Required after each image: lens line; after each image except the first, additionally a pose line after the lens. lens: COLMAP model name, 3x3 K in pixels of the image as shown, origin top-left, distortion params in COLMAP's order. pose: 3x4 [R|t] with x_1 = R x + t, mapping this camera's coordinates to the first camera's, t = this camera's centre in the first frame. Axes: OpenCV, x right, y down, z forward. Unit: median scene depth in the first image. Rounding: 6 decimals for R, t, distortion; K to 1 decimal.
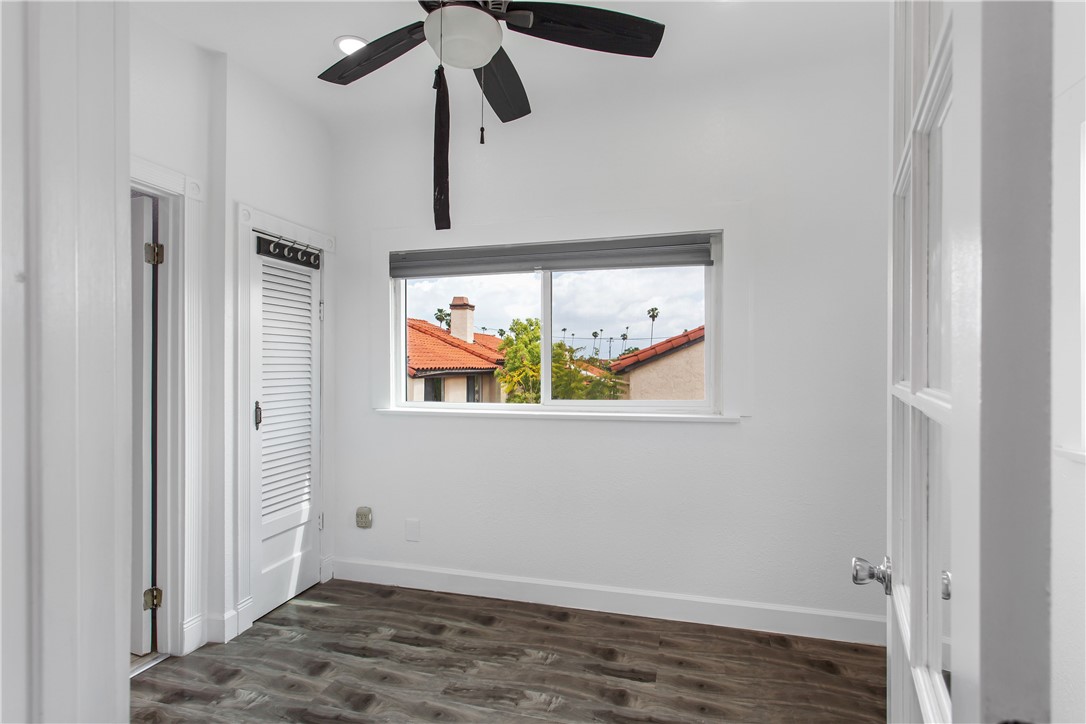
lens RADIAL K [[525.3, 0, 545.3], [0, 525.3, 353.4], [0, 0, 1]] dist [0.001234, 0.000316]
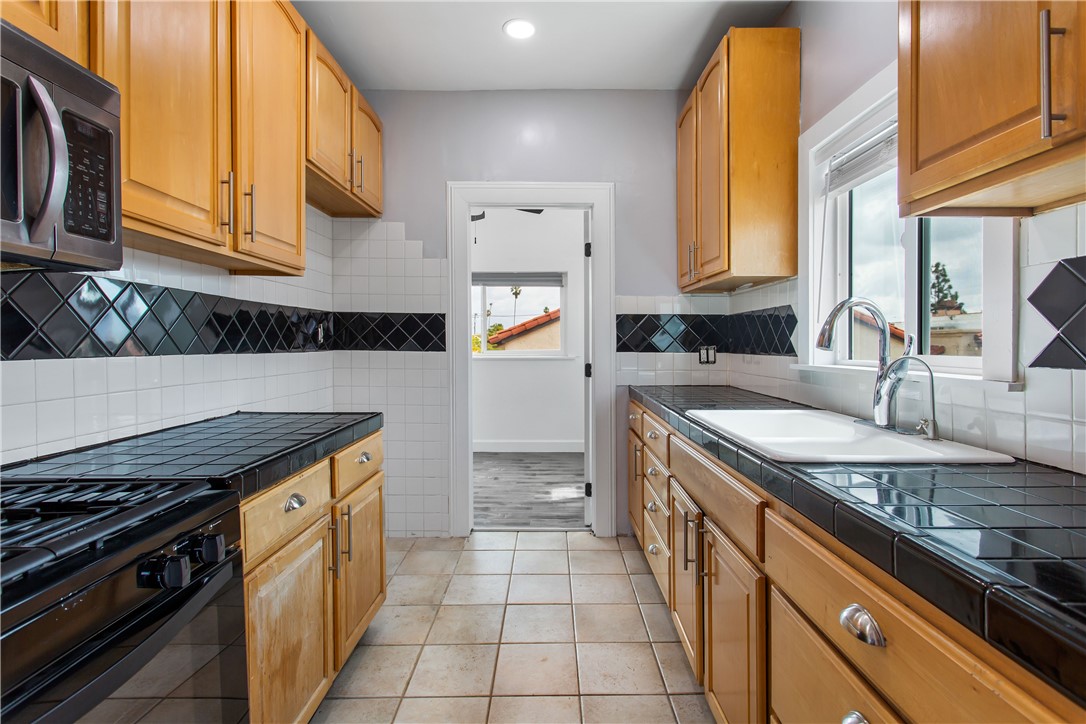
lens RADIAL K [[525.3, 0, 545.3], [0, 525.3, 353.4], [0, 0, 1]] dist [0.001234, 0.000316]
pose [[0.964686, -0.012208, 0.263121, -0.355105], [0.000148, 0.998951, 0.045803, 0.007244], [-0.263404, -0.044146, 0.963675, -1.174451]]
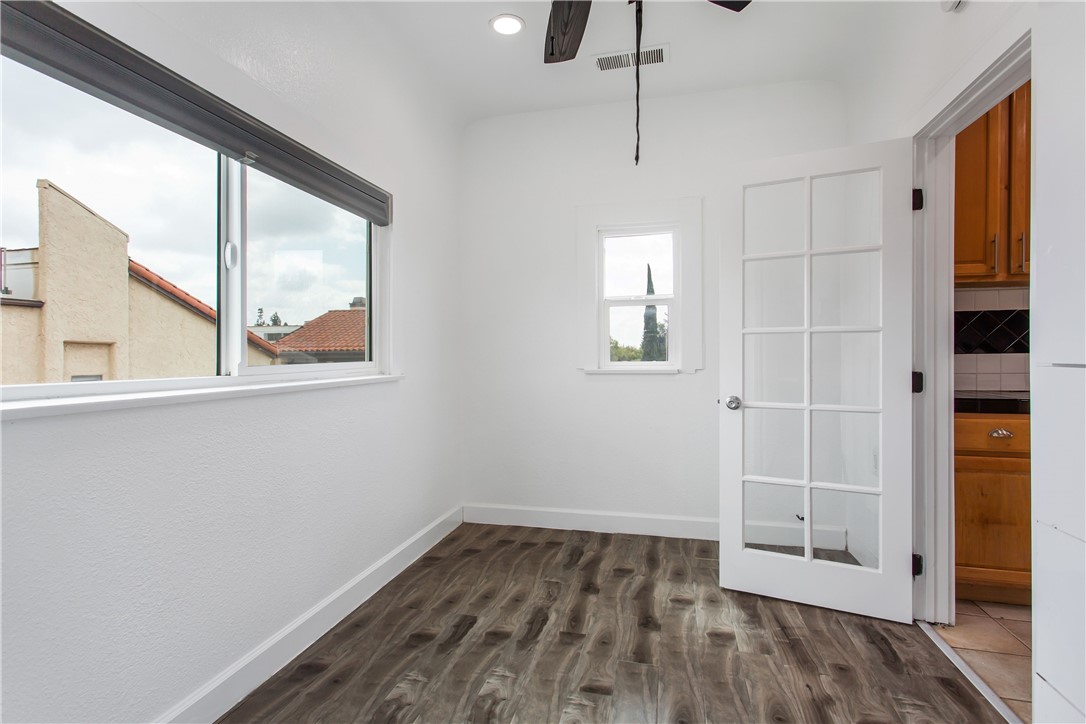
lens RADIAL K [[525.3, 0, 545.3], [0, 525.3, 353.4], [0, 0, 1]] dist [0.001234, 0.000316]
pose [[-0.026652, 0.002657, 0.999641, -0.774273], [-0.021744, 0.999758, -0.003237, 0.083092], [-0.999408, -0.021823, -0.026588, 0.811326]]
